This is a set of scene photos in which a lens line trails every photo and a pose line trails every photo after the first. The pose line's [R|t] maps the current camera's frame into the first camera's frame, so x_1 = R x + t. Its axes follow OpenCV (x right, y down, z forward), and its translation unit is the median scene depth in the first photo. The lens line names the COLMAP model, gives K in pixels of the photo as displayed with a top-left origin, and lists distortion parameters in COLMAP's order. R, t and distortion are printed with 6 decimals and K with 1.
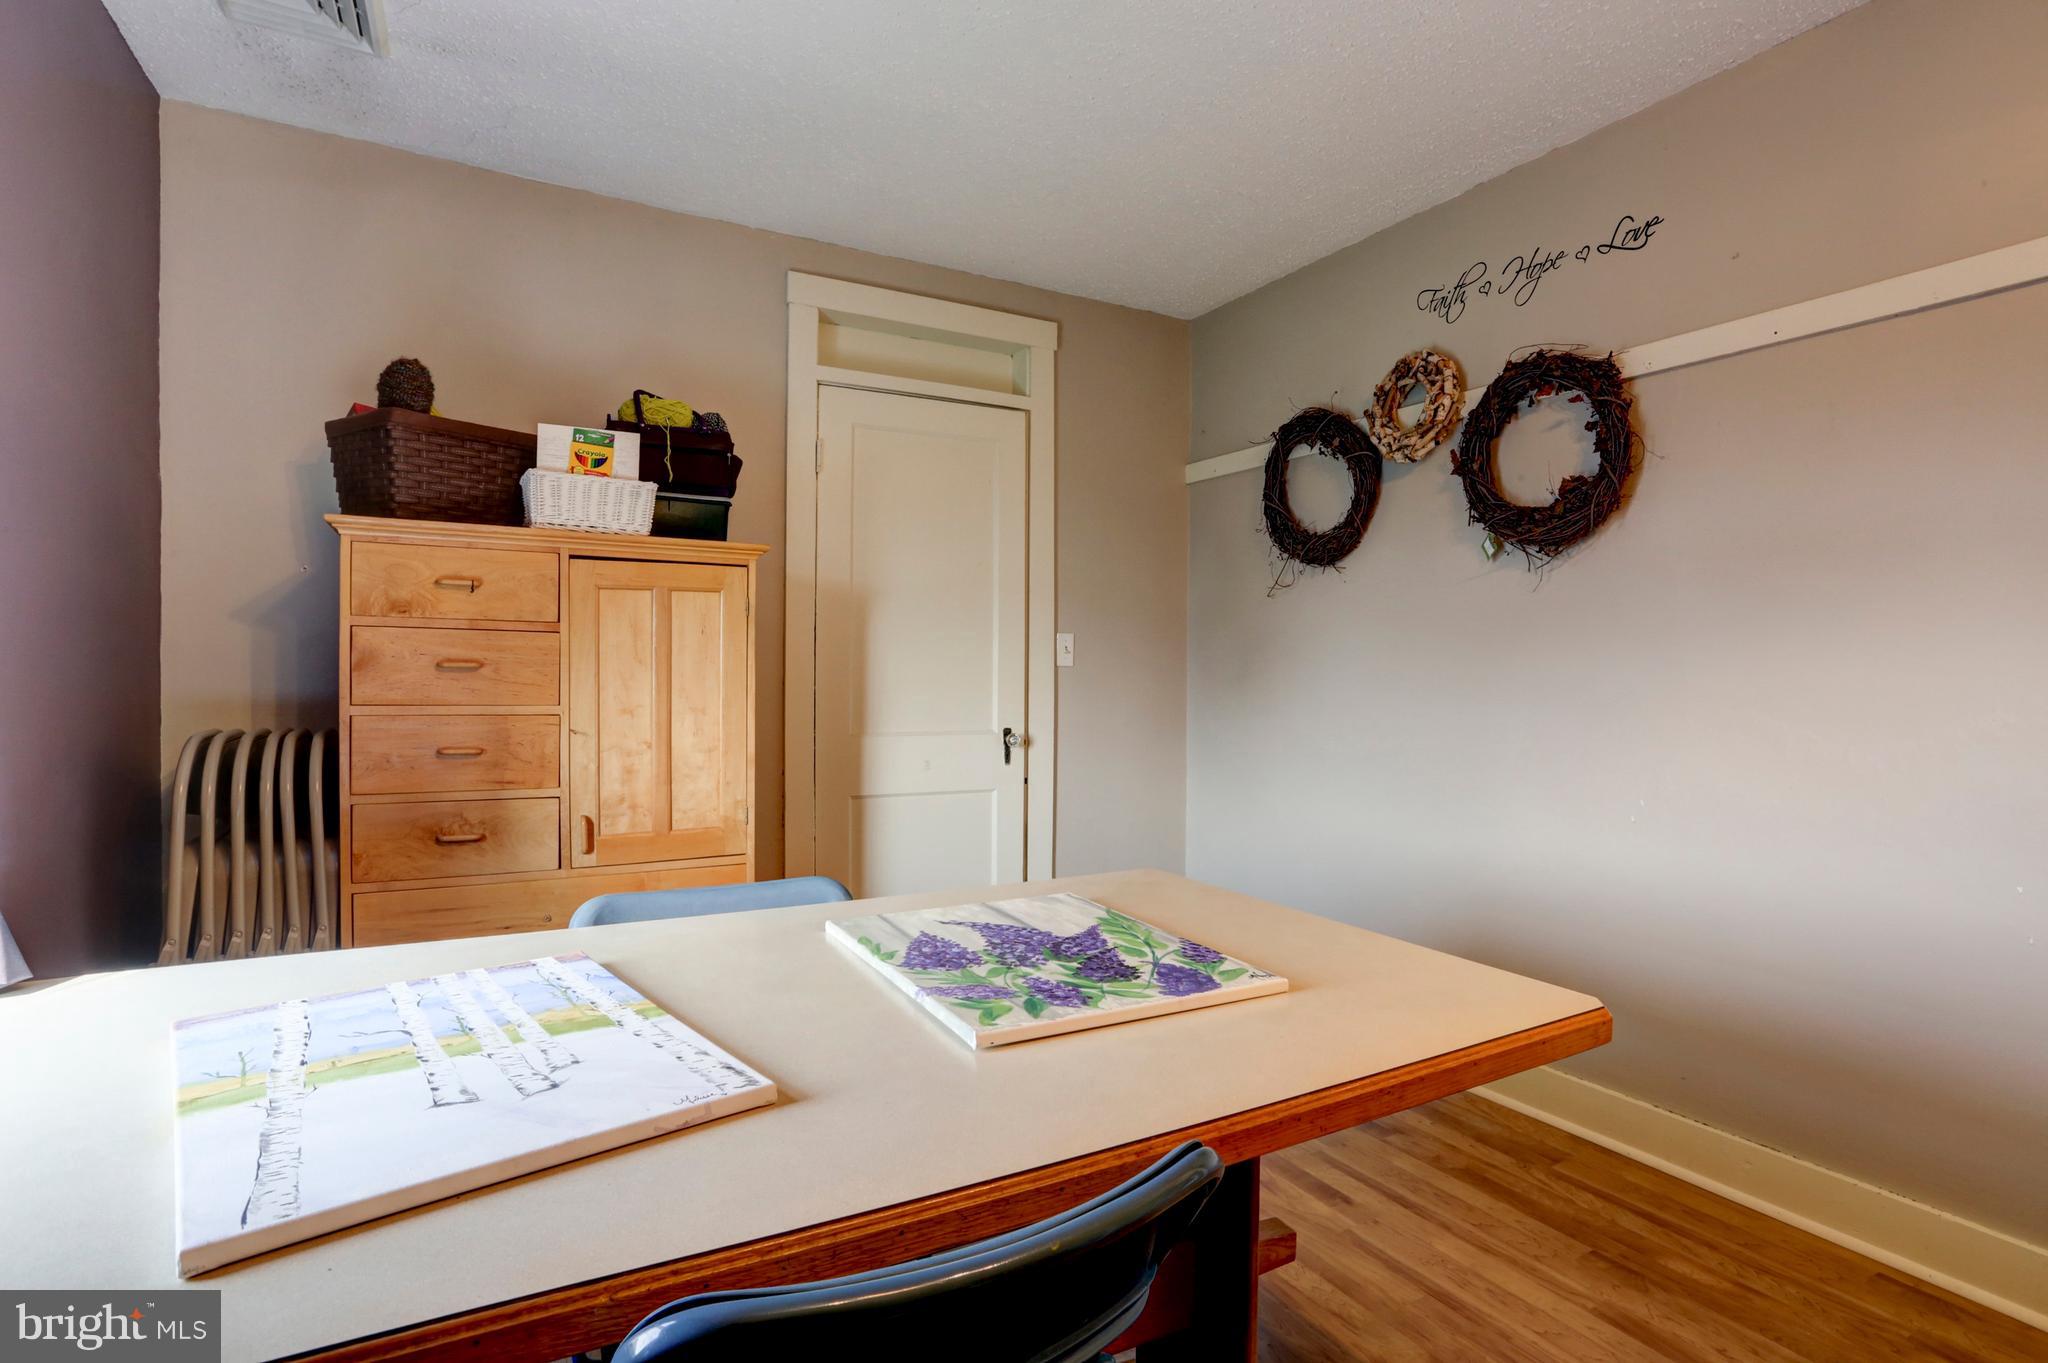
lens RADIAL K [[1017.7, 0, 1024.0], [0, 1017.7, 681.5], [0, 0, 1]] dist [-0.025015, -0.000050]
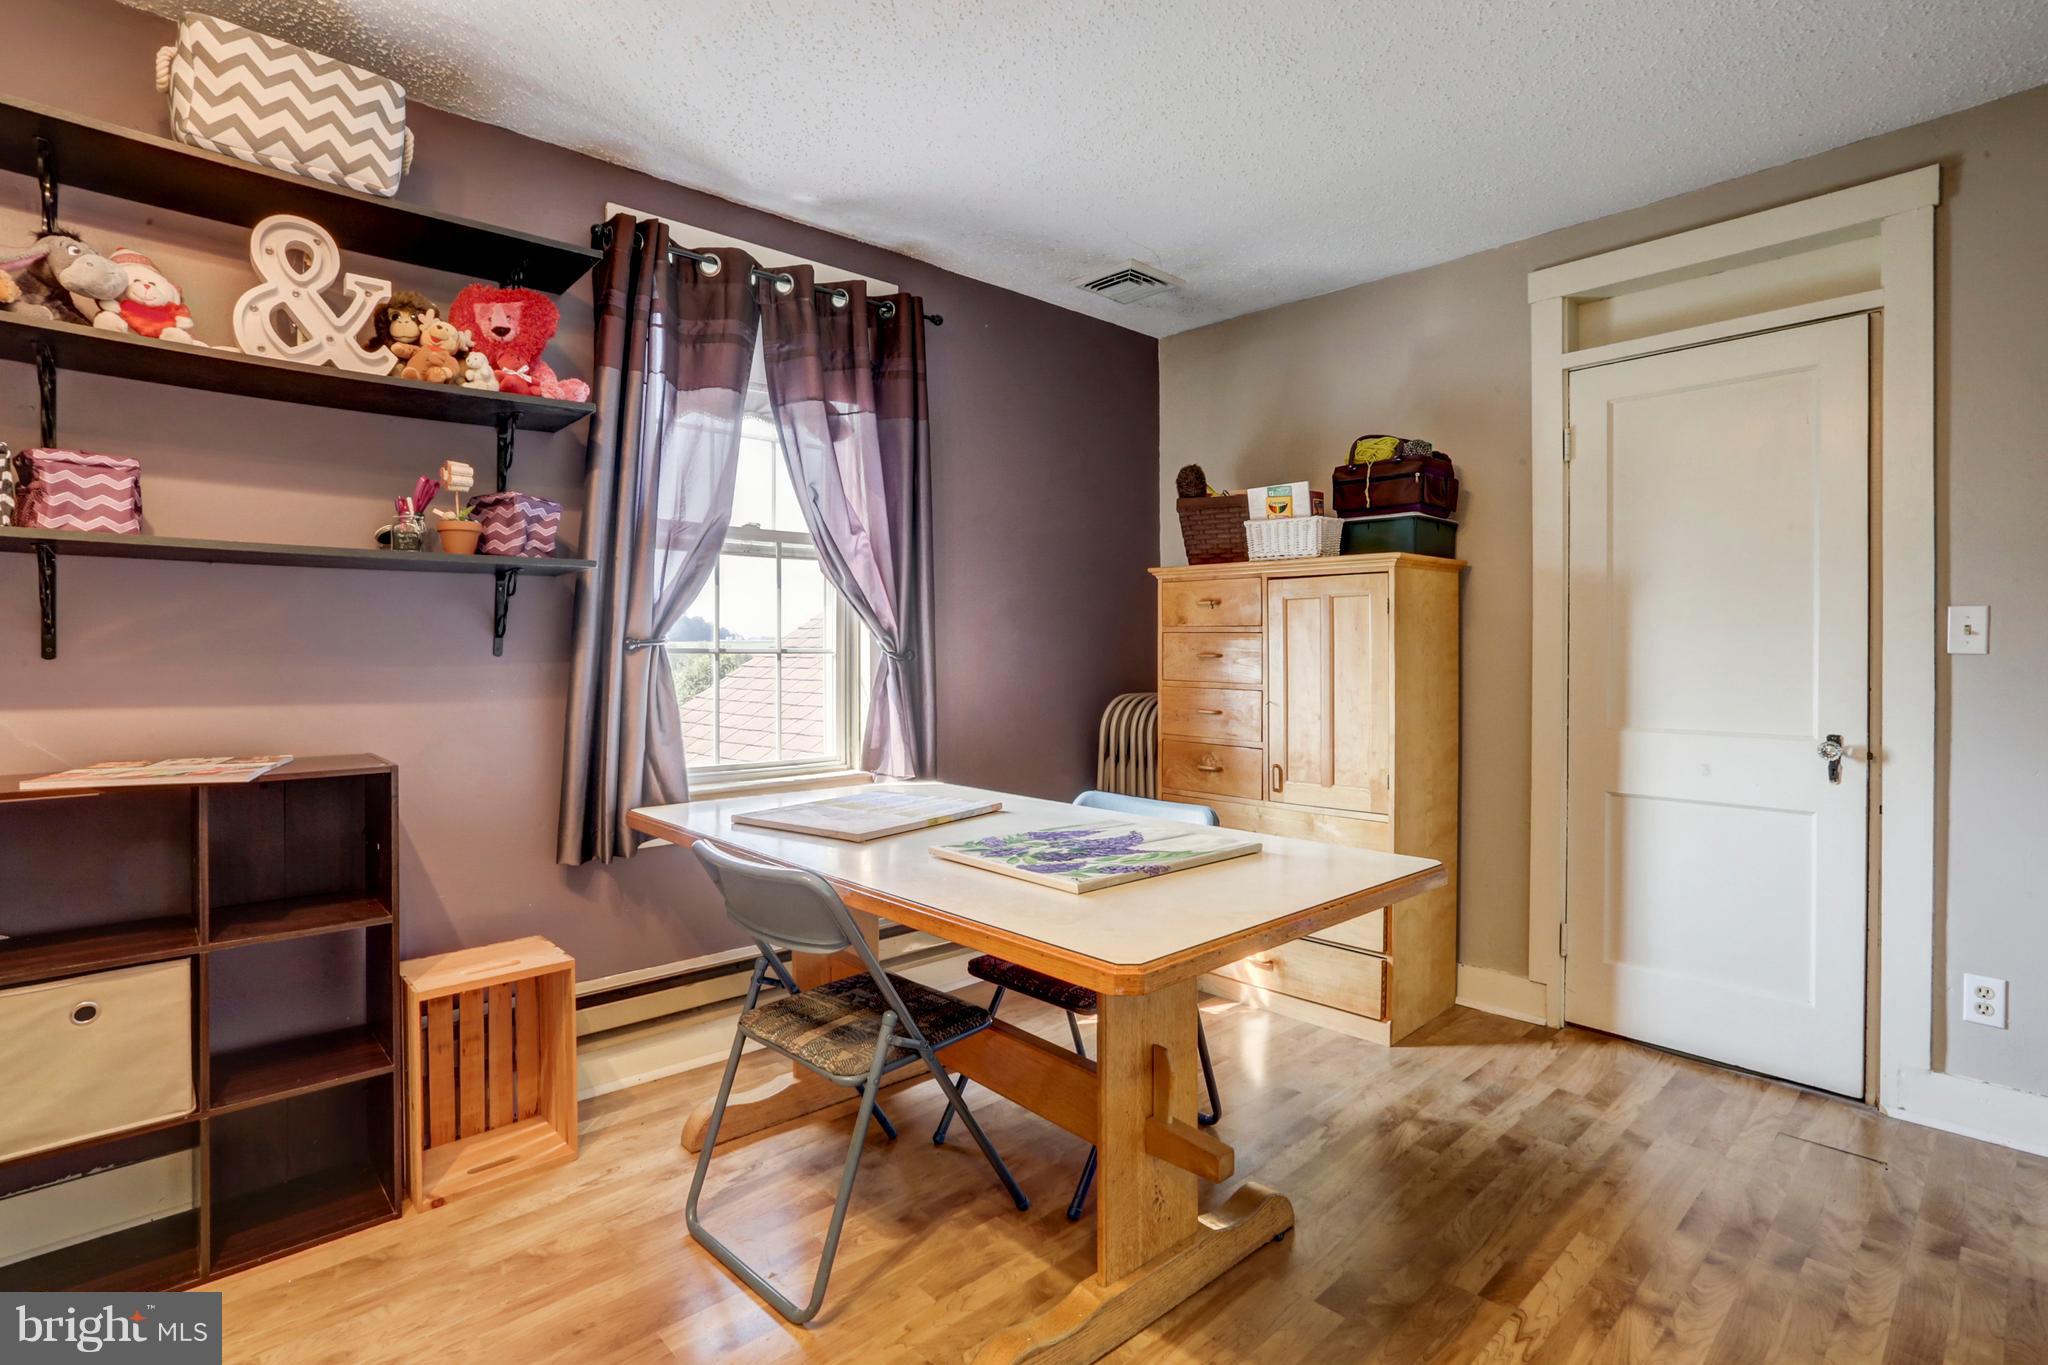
lens RADIAL K [[993.4, 0, 1024.0], [0, 993.4, 682.5], [0, 0, 1]] dist [-0.000012, 0.000164]
pose [[0.256298, 0.016356, -0.966459, 0.618316], [-0.015197, 0.999801, 0.012890, 0.006413], [0.966478, 0.011384, 0.256496, 0.244375]]
